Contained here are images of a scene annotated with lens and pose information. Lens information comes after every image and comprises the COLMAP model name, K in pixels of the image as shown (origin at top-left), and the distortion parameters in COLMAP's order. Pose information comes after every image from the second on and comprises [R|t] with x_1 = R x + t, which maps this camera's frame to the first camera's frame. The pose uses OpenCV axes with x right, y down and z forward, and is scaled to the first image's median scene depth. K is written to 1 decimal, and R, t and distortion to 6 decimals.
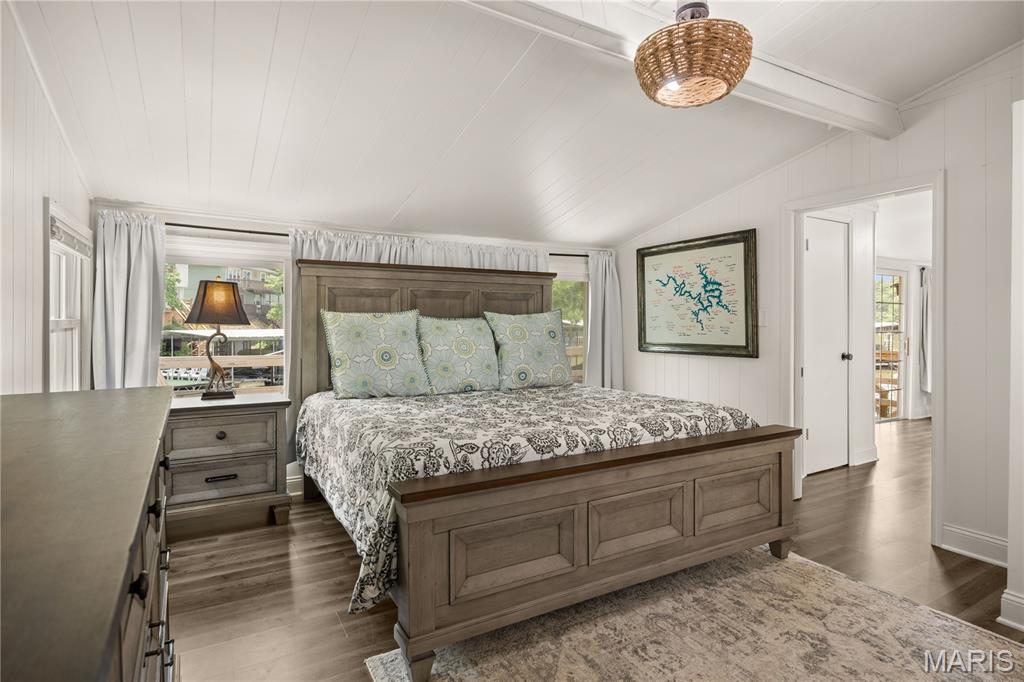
lens RADIAL K [[546.6, 0, 511.4], [0, 546.6, 333.4], [0, 0, 1]] dist [0.000194, -0.000011]
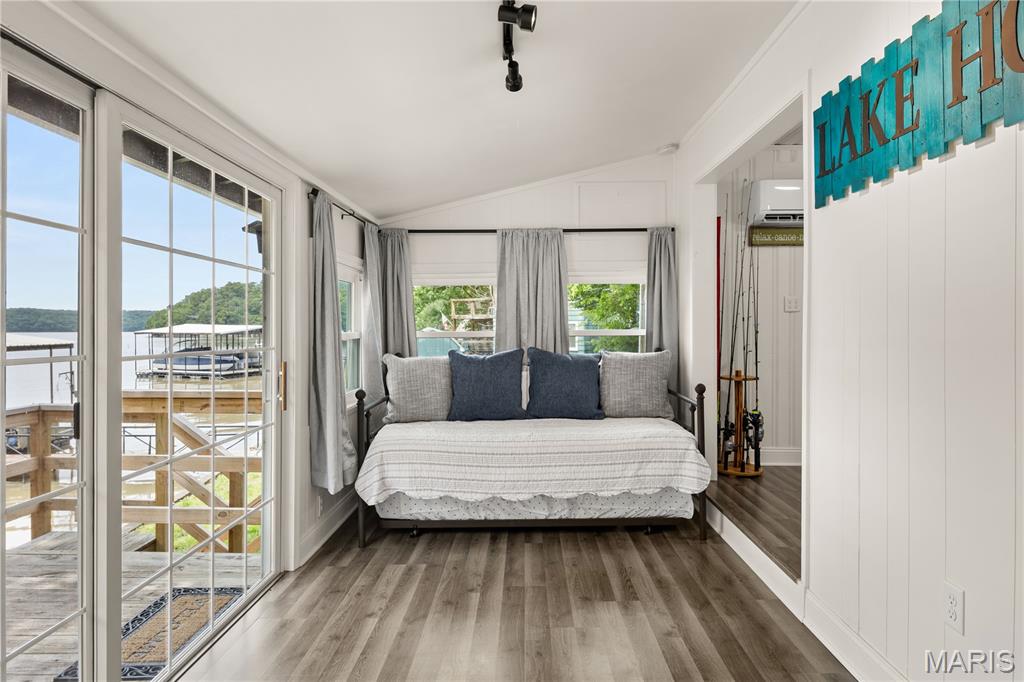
lens RADIAL K [[579.8, 0, 515.3], [0, 579.8, 337.4], [0, 0, 1]] dist [0.002990, 0.000145]
pose [[0.518868, -0.015801, 0.854708, 0.454958], [0.007946, 0.999875, 0.013661, -0.015122], [-0.854817, -0.000297, 0.518929, 0.641259]]
